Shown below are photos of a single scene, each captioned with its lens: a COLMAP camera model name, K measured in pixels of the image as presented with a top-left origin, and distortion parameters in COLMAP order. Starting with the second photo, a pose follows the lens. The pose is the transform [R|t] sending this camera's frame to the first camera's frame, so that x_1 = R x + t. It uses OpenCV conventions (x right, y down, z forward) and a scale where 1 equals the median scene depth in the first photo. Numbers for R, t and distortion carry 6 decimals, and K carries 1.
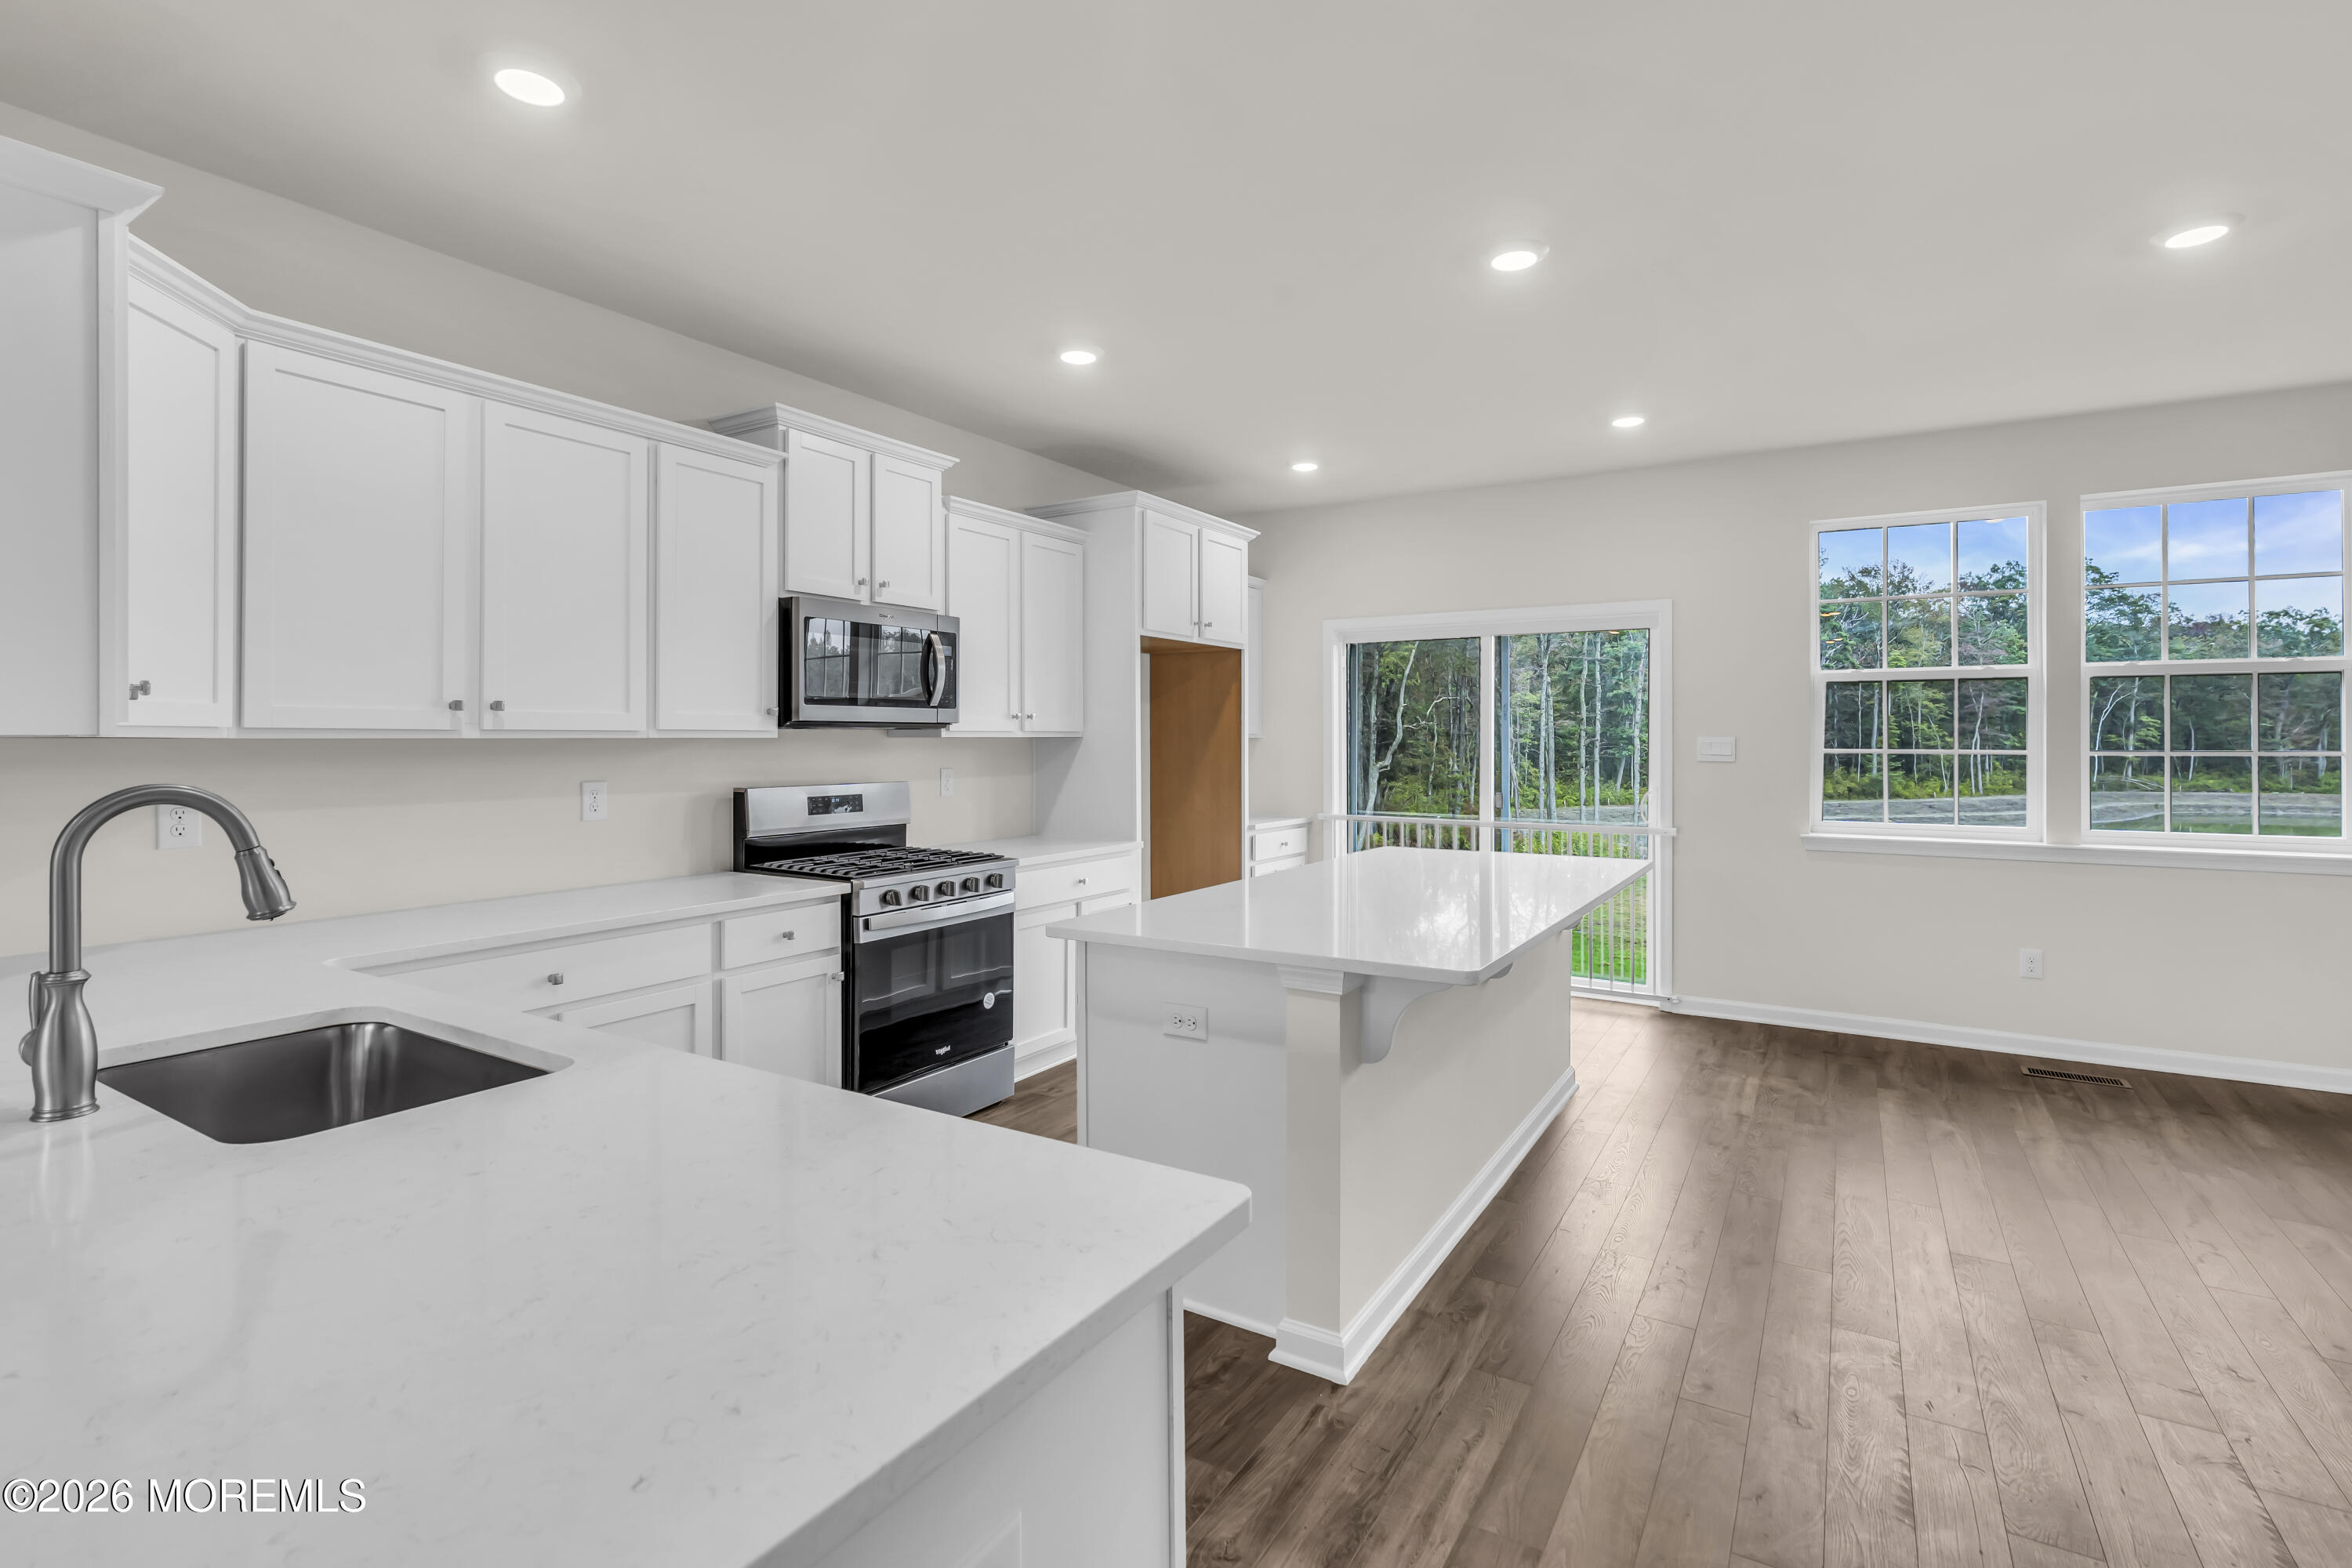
lens RADIAL K [[1072.6, 0, 1179.9], [0, 1072.6, 773.2], [0, 0, 1]] dist [0.002674, 0.000363]
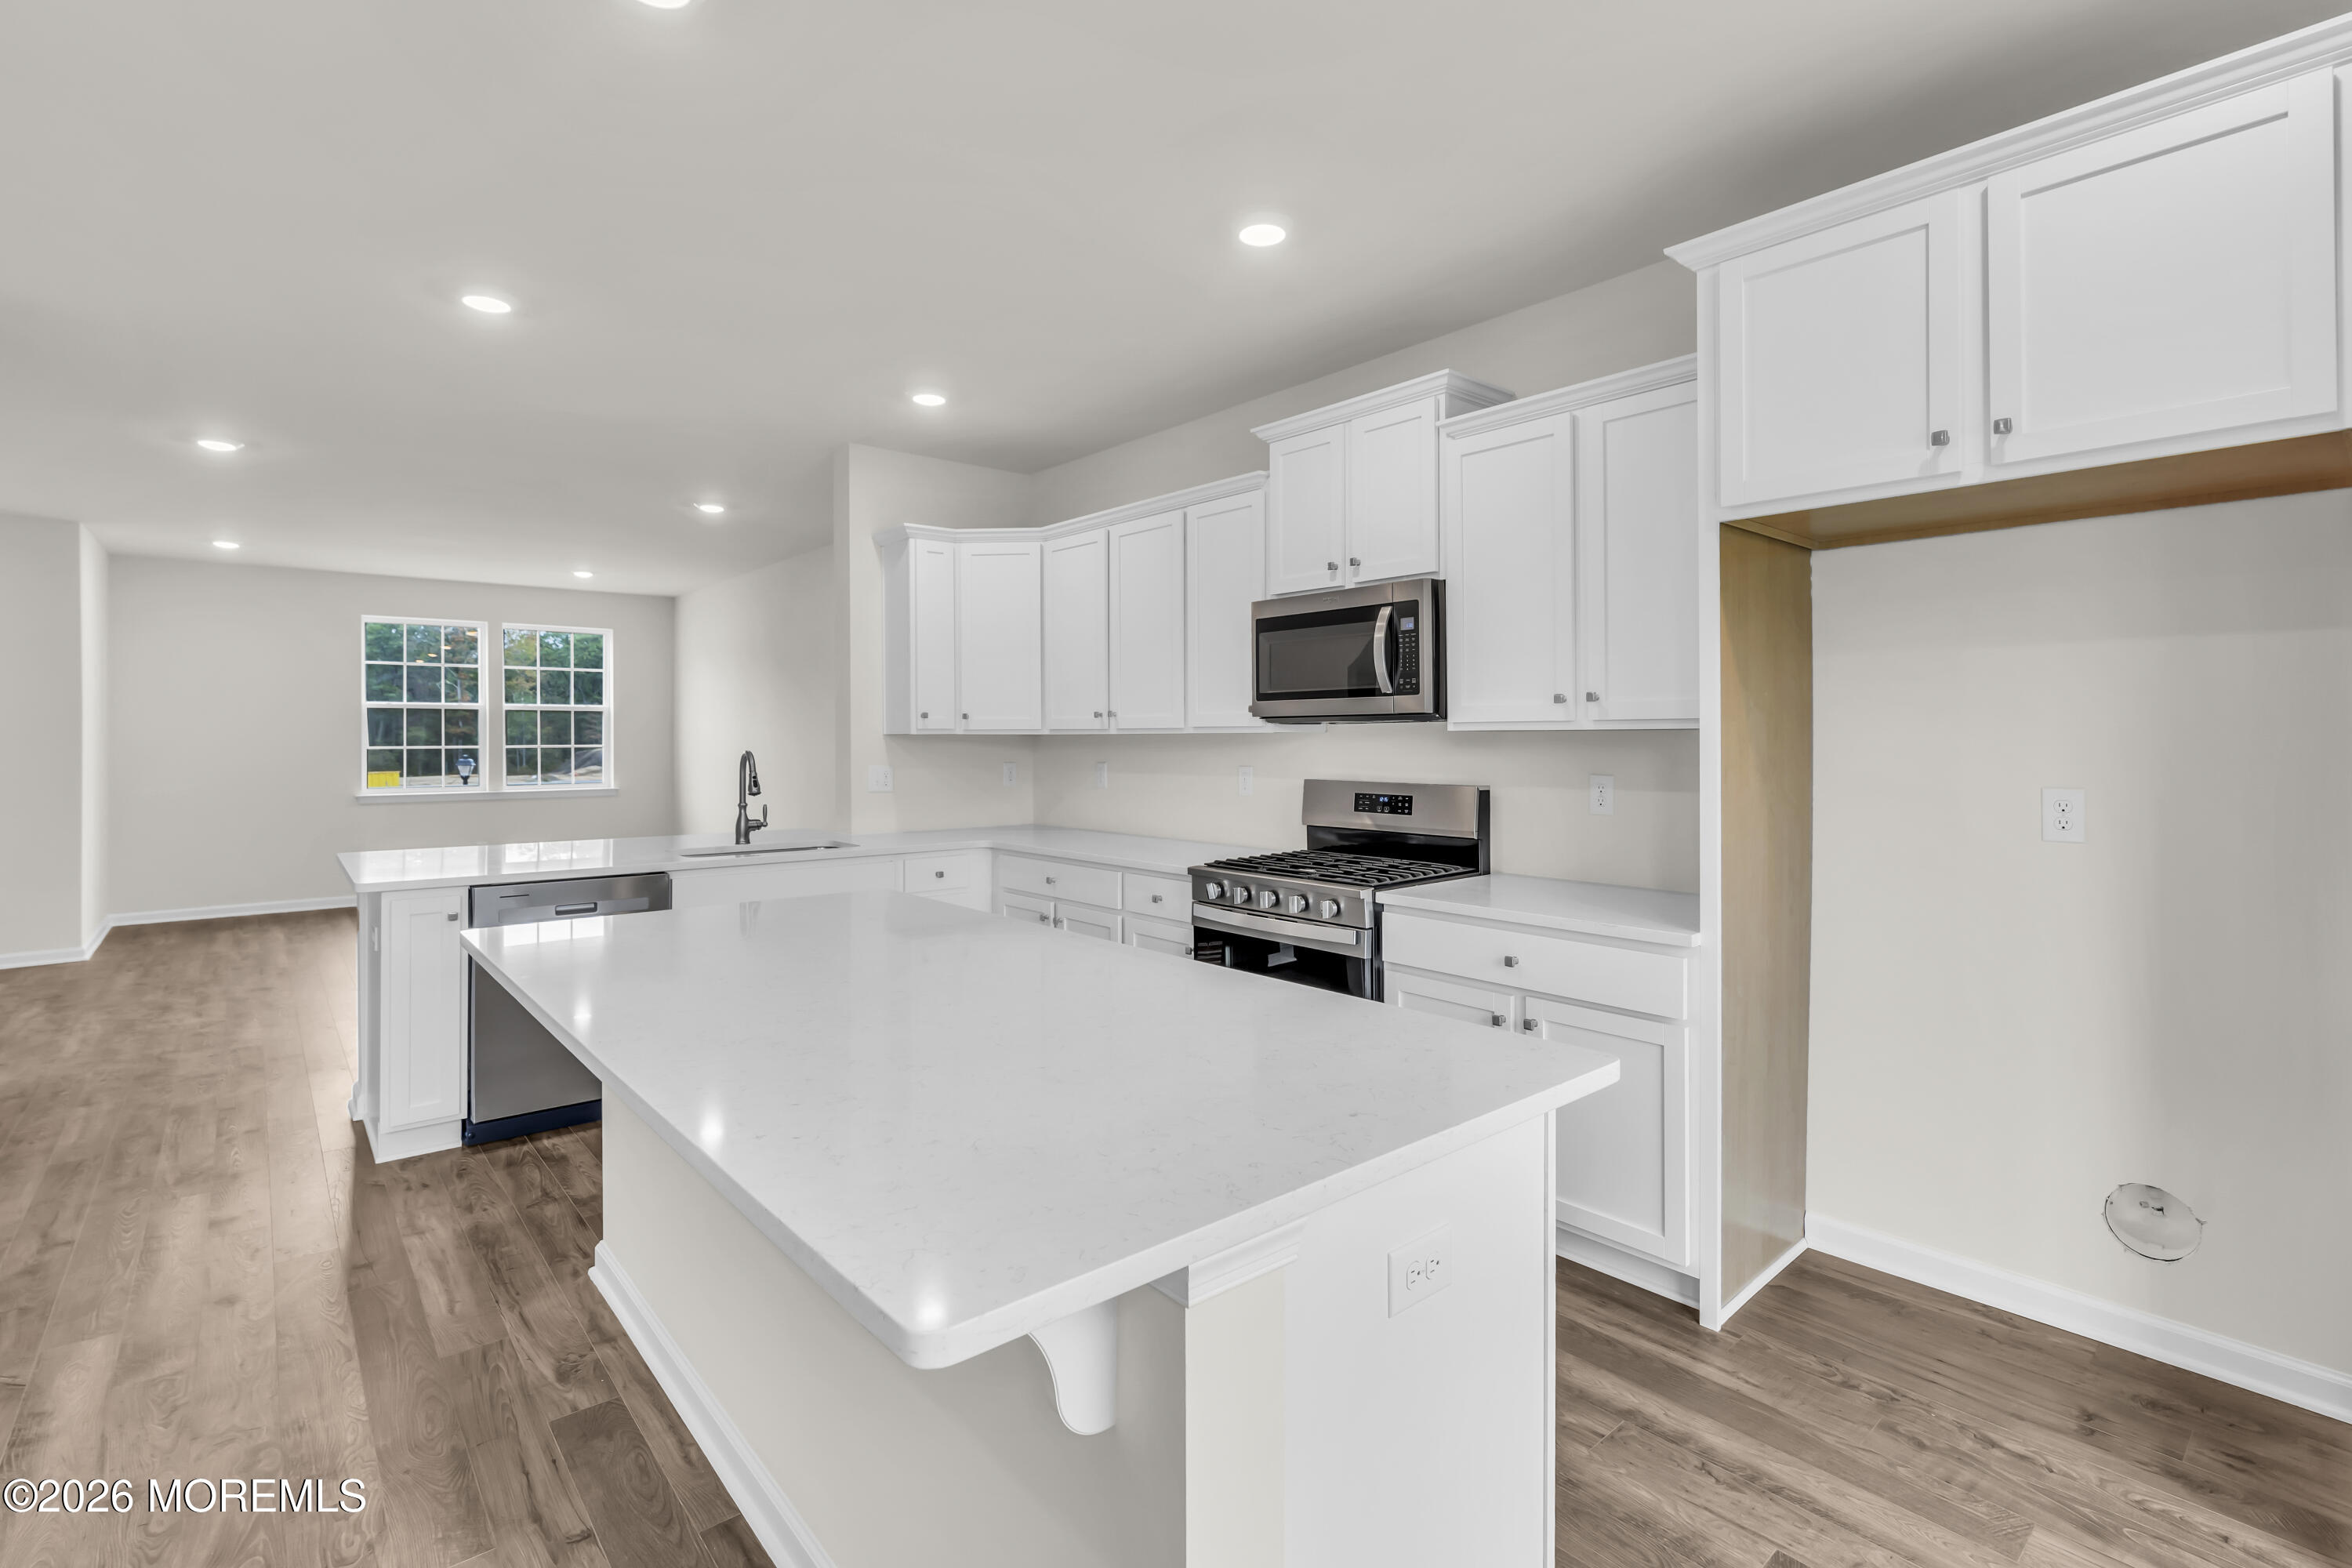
lens RADIAL K [[1072.6, 0, 1166.3], [0, 1072.6, 740.5], [0, 0, 1]] dist [0.002674, 0.000363]
pose [[-0.295715, 0.007444, -0.955247, 0.942212], [-0.031372, 0.999355, 0.017499, -0.054771], [0.954761, 0.035142, -0.295290, 1.663099]]
